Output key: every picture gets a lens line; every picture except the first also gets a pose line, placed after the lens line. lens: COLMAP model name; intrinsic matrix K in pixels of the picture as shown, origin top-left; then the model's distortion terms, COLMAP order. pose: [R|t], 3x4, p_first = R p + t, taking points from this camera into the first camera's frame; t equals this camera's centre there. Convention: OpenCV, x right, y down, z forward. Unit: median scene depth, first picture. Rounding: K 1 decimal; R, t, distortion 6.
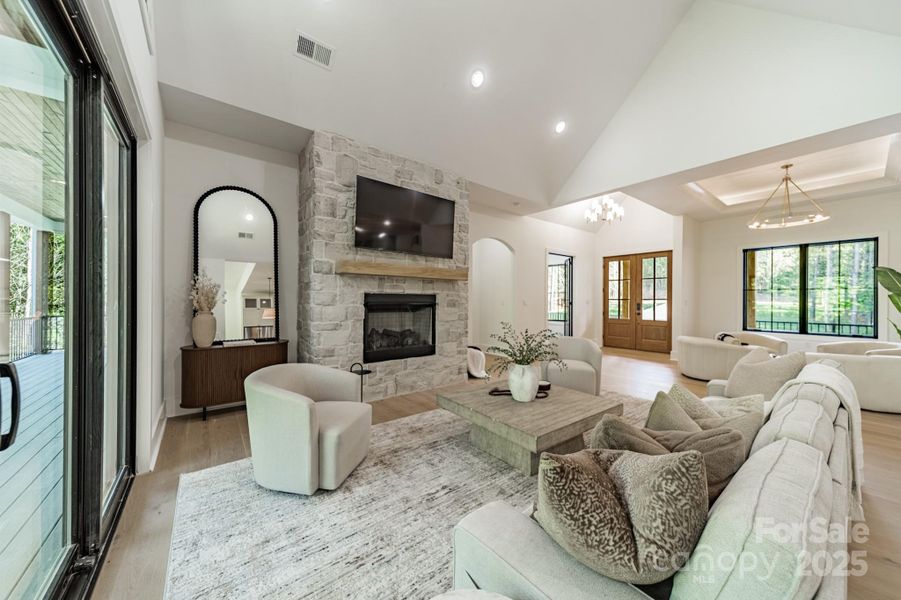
lens RADIAL K [[316.9, 0, 452.8], [0, 316.9, 299.5], [0, 0, 1]] dist [0.009385, -0.000437]
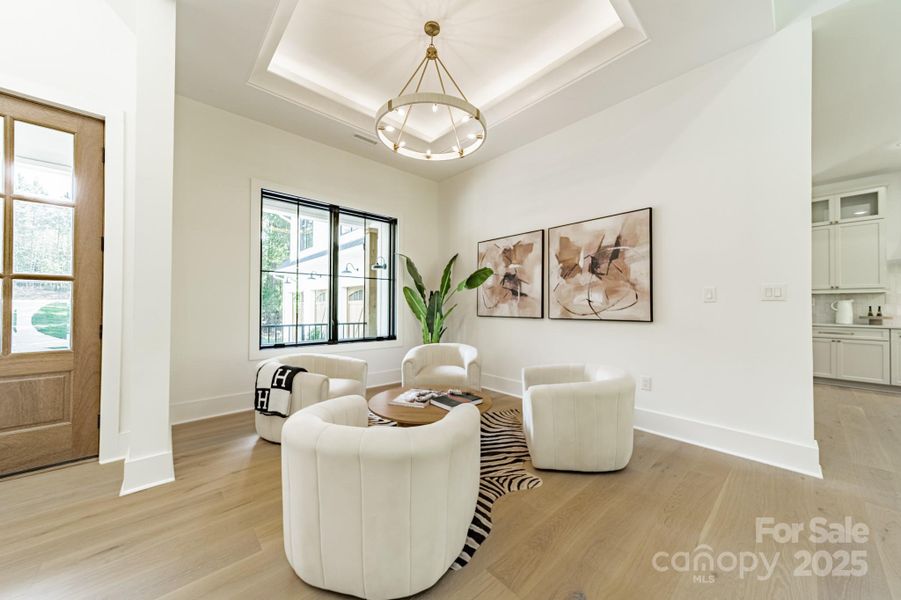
lens RADIAL K [[316.9, 0, 454.3], [0, 316.9, 302.9], [0, 0, 1]] dist [0.009385, -0.000437]
pose [[-0.072871, 0.003182, 0.997336, 0.611302], [-0.008648, 0.999955, -0.003822, 0.036862], [-0.997304, -0.008904, -0.072840, 1.163288]]
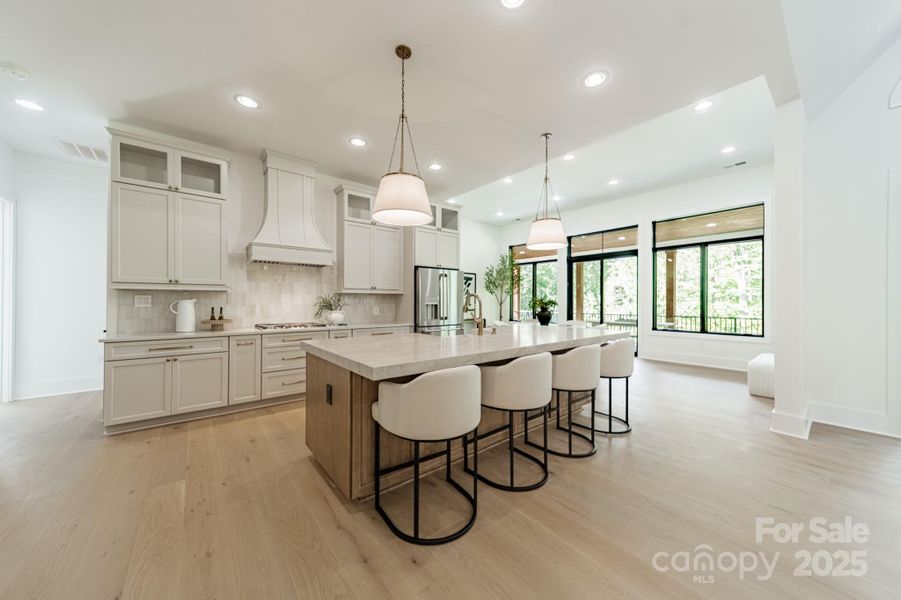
lens RADIAL K [[316.9, 0, 453.1], [0, 316.9, 300.2], [0, 0, 1]] dist [0.009385, -0.000437]
pose [[-0.999706, -0.009589, -0.022254, 0.966263], [-0.009482, 0.999943, -0.004888, 0.010101], [0.022300, -0.004676, -0.999740, 0.551889]]
